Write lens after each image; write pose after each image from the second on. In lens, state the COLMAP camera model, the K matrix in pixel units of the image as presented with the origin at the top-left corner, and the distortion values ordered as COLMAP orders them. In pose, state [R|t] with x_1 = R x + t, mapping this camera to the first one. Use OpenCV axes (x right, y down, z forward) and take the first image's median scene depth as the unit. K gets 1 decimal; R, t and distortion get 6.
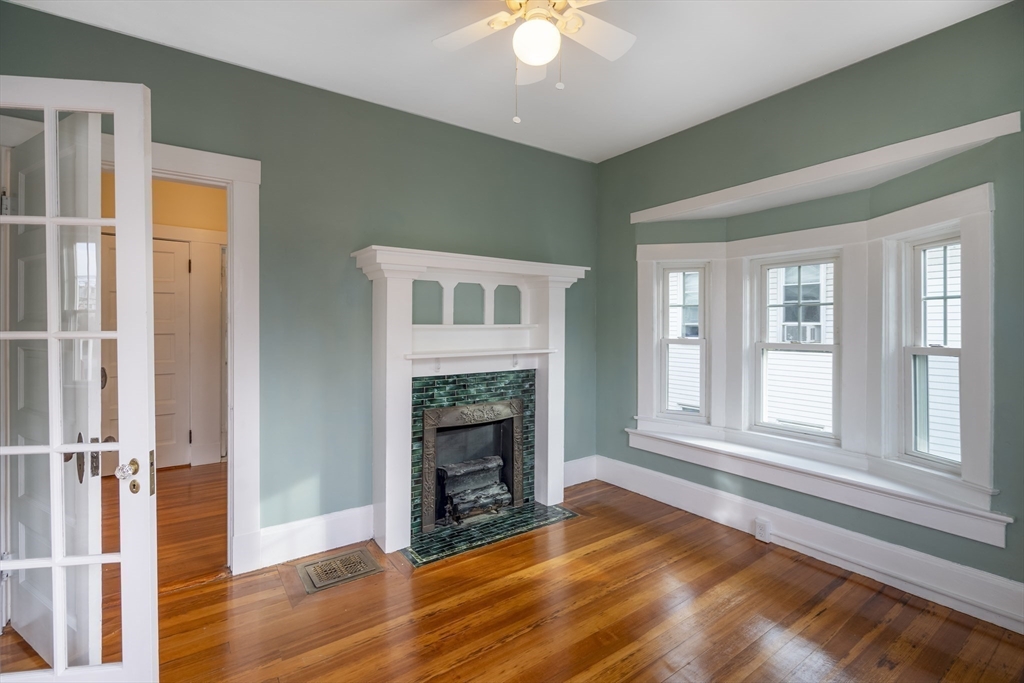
lens RADIAL K [[471.9, 0, 514.8], [0, 471.9, 332.3], [0, 0, 1]] dist [-0.000341, 0.000078]
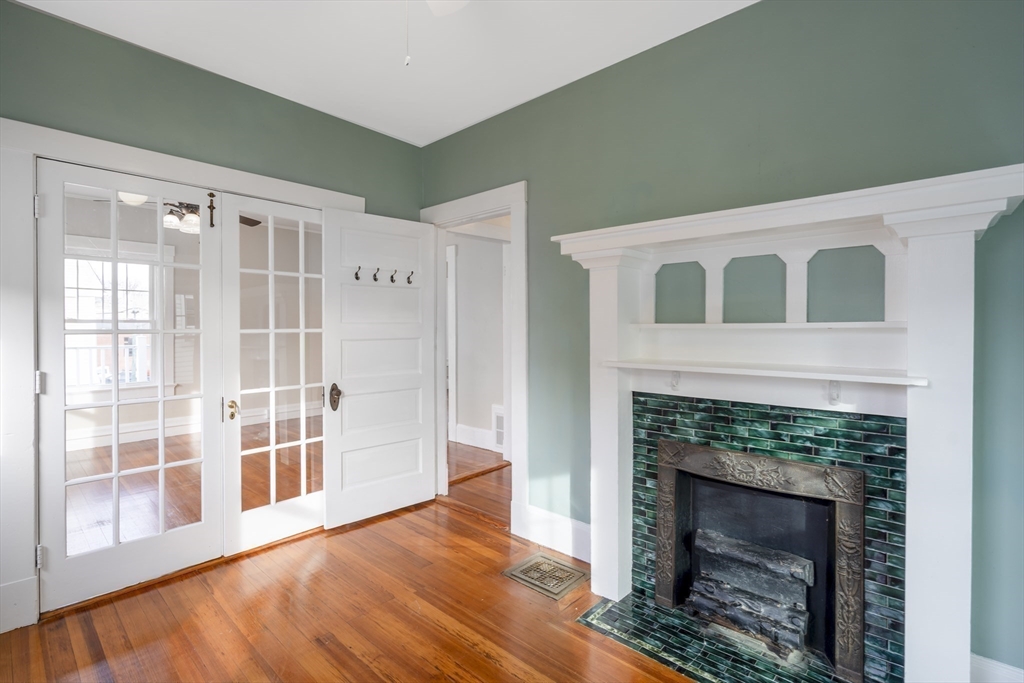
lens RADIAL K [[482.8, 0, 492.5], [0, 482.8, 332.1], [0, 0, 1]] dist [0.001955, 0.000120]
pose [[0.197216, 0.013447, -0.980268, 0.465461], [-0.009968, 0.999882, 0.011710, -0.008785], [0.980309, 0.007462, 0.197326, 0.554254]]
